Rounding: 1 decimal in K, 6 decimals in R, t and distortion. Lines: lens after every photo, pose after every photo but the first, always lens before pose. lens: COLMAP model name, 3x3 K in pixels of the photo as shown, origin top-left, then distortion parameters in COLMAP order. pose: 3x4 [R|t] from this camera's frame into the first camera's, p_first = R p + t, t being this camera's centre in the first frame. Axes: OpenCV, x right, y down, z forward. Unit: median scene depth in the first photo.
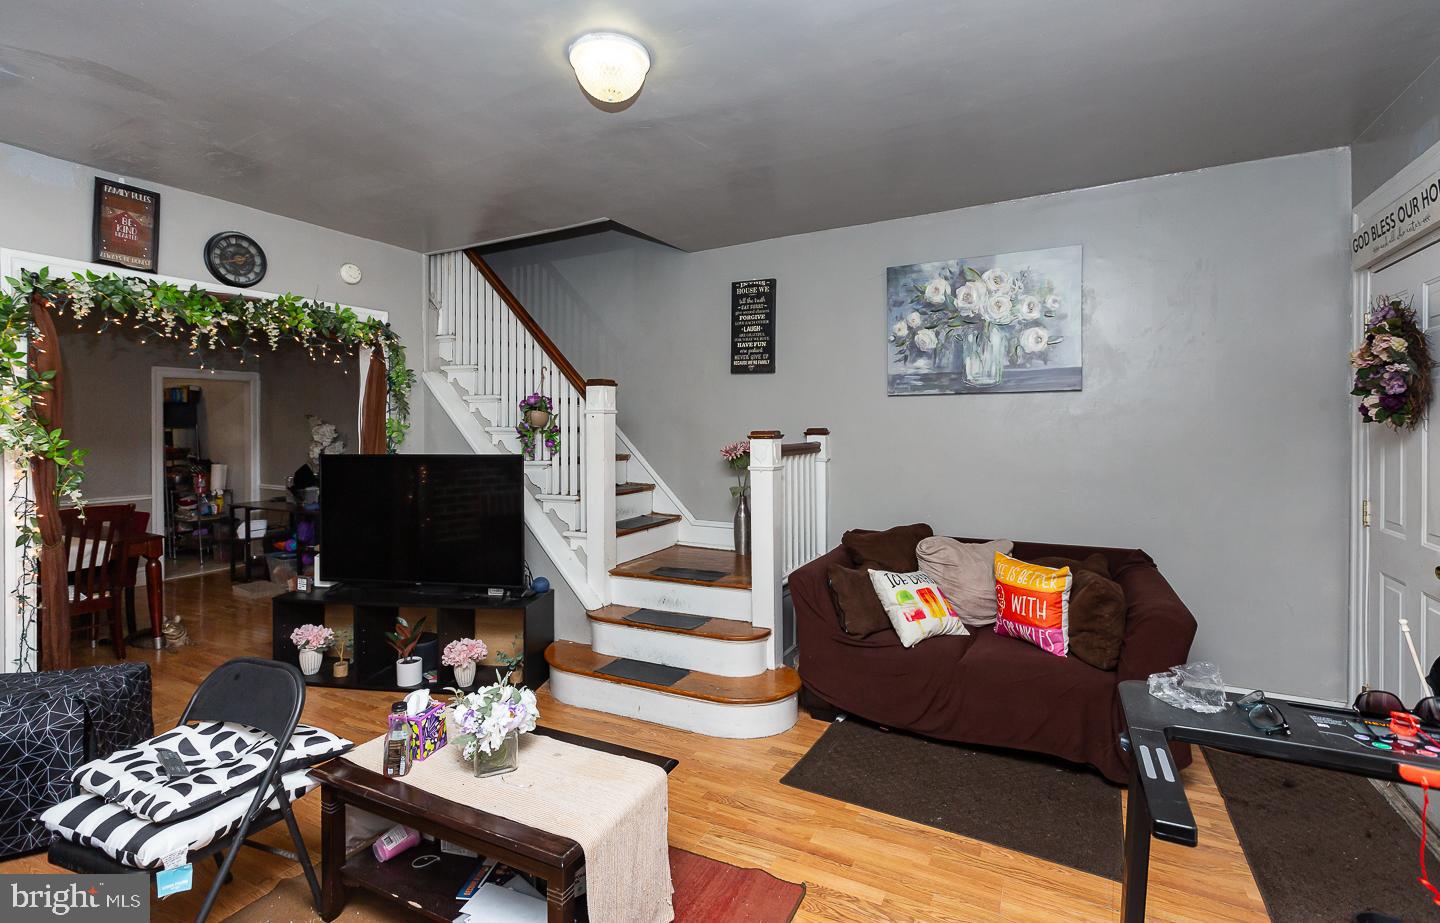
lens RADIAL K [[653.7, 0, 729.6], [0, 653.7, 432.6], [0, 0, 1]] dist [-0.003036, -0.001557]
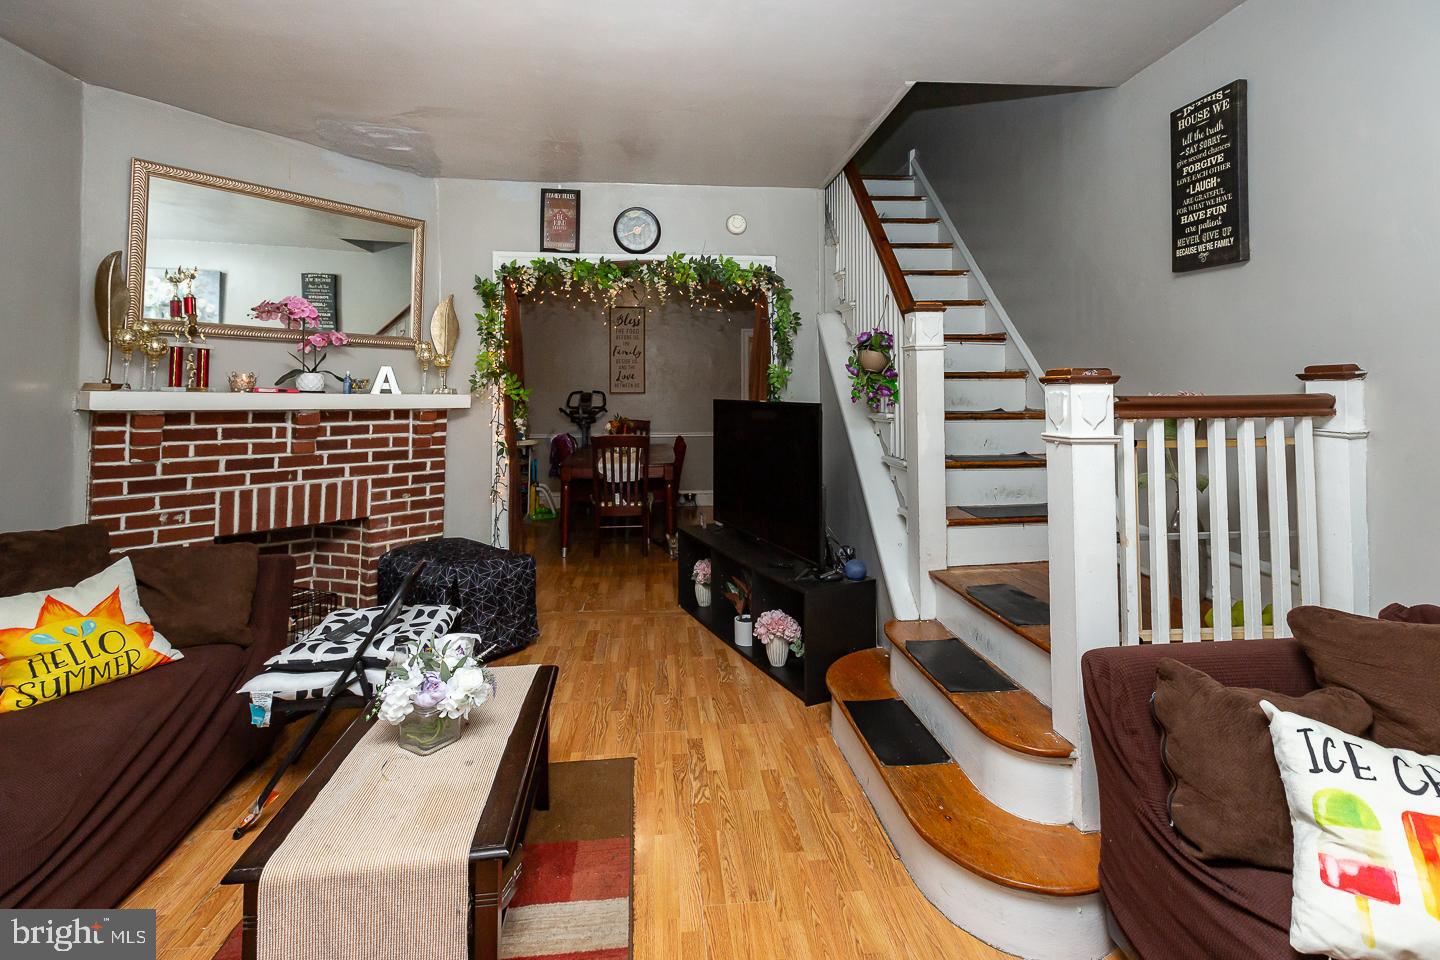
lens RADIAL K [[699.2, 0, 739.4], [0, 699.2, 367.8], [0, 0, 1]] dist [0.001111, 0.001569]
pose [[0.554564, -0.018389, -0.831938, 0.344692], [-0.005995, 0.999642, -0.026092, 0.011852], [0.832119, 0.019457, 0.554255, 0.409496]]
